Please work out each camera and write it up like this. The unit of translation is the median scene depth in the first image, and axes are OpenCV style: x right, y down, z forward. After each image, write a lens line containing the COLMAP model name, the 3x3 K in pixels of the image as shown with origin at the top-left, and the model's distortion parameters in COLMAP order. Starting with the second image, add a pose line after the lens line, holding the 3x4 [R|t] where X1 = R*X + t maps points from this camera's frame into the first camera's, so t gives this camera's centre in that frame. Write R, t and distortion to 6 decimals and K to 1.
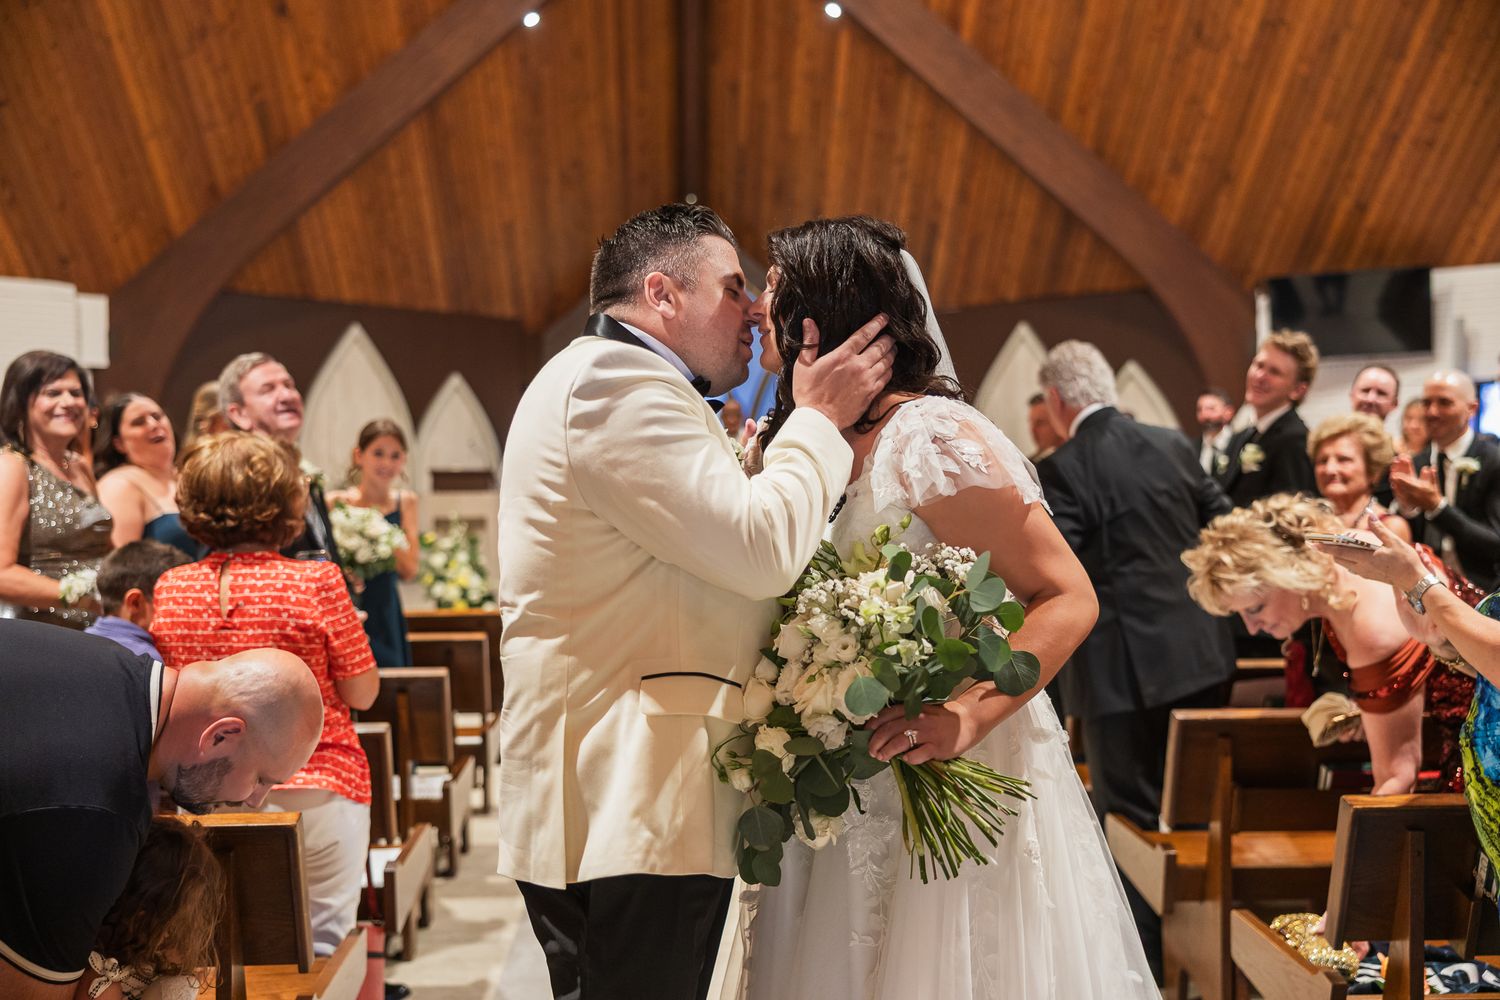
lens RADIAL K [[1541.3, 0, 748.5], [0, 1541.3, 496.7], [0, 0, 1]] dist [0.041444, 0.000000]
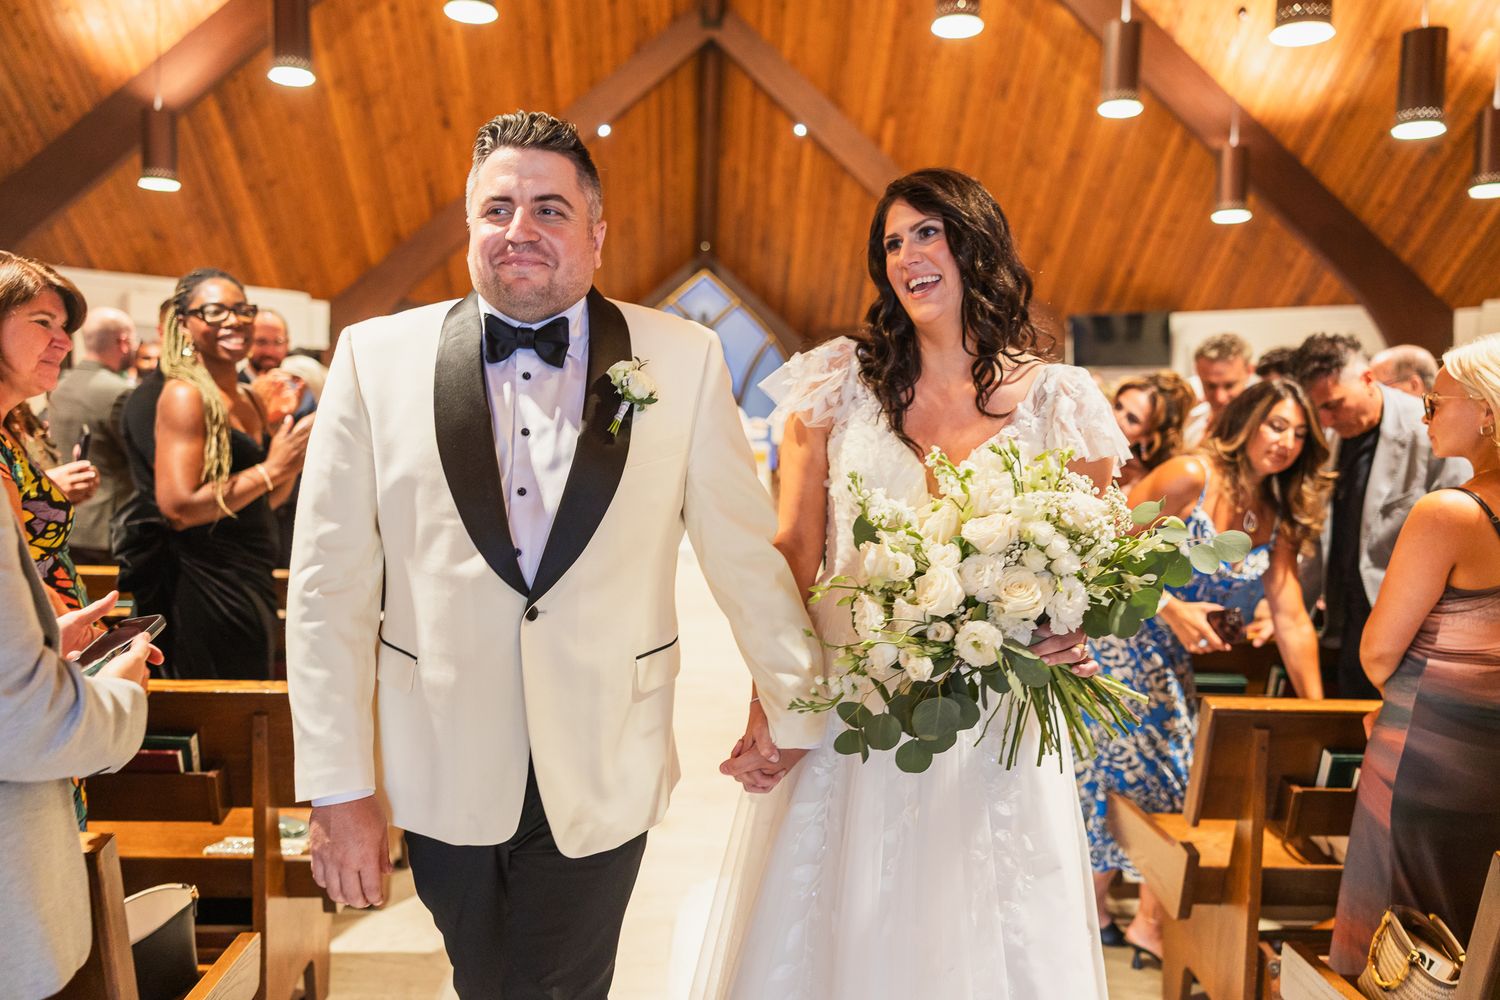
lens RADIAL K [[1205.6, 0, 746.5], [0, 1205.6, 508.2], [0, 0, 1]] dist [0.033395, -0.016049]
pose [[0.999433, 0.033559, -0.002650, 0.017206], [-0.033401, 0.998369, 0.046290, 0.006820], [0.004199, -0.046175, 0.998925, -0.216622]]
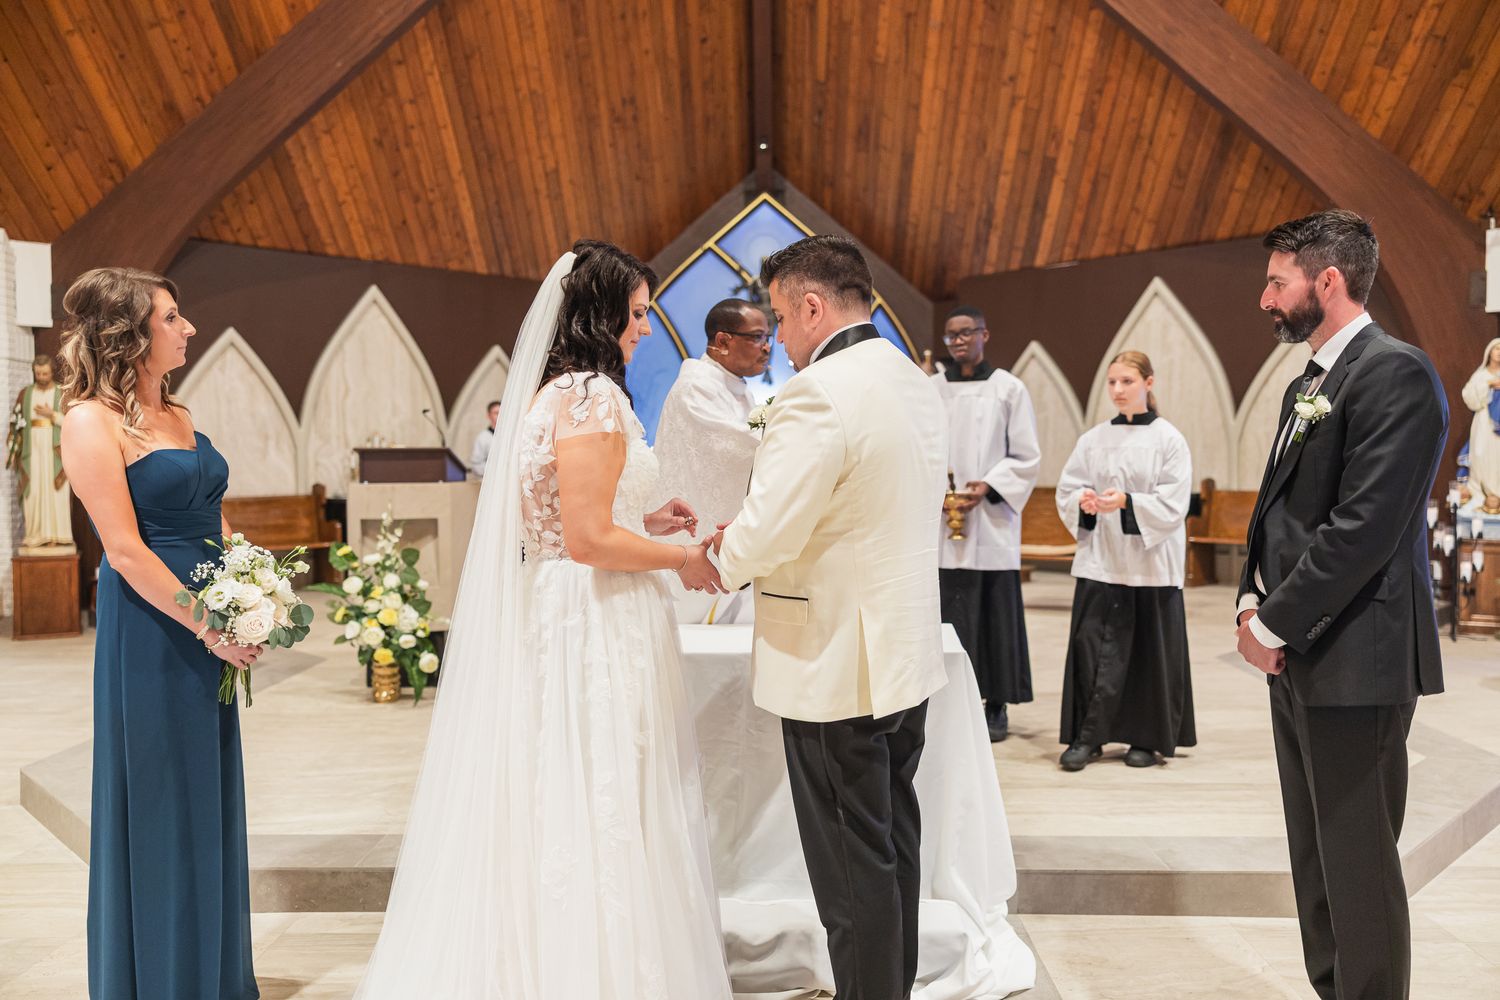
lens RADIAL K [[1205.6, 0, 745.1], [0, 1205.6, 489.1], [0, 0, 1]] dist [0.033395, -0.016049]
pose [[0.997445, 0.001445, -0.071430, 0.002668], [-0.000807, 0.999959, 0.008965, -0.003478], [0.071440, -0.008884, 0.997405, 0.364097]]
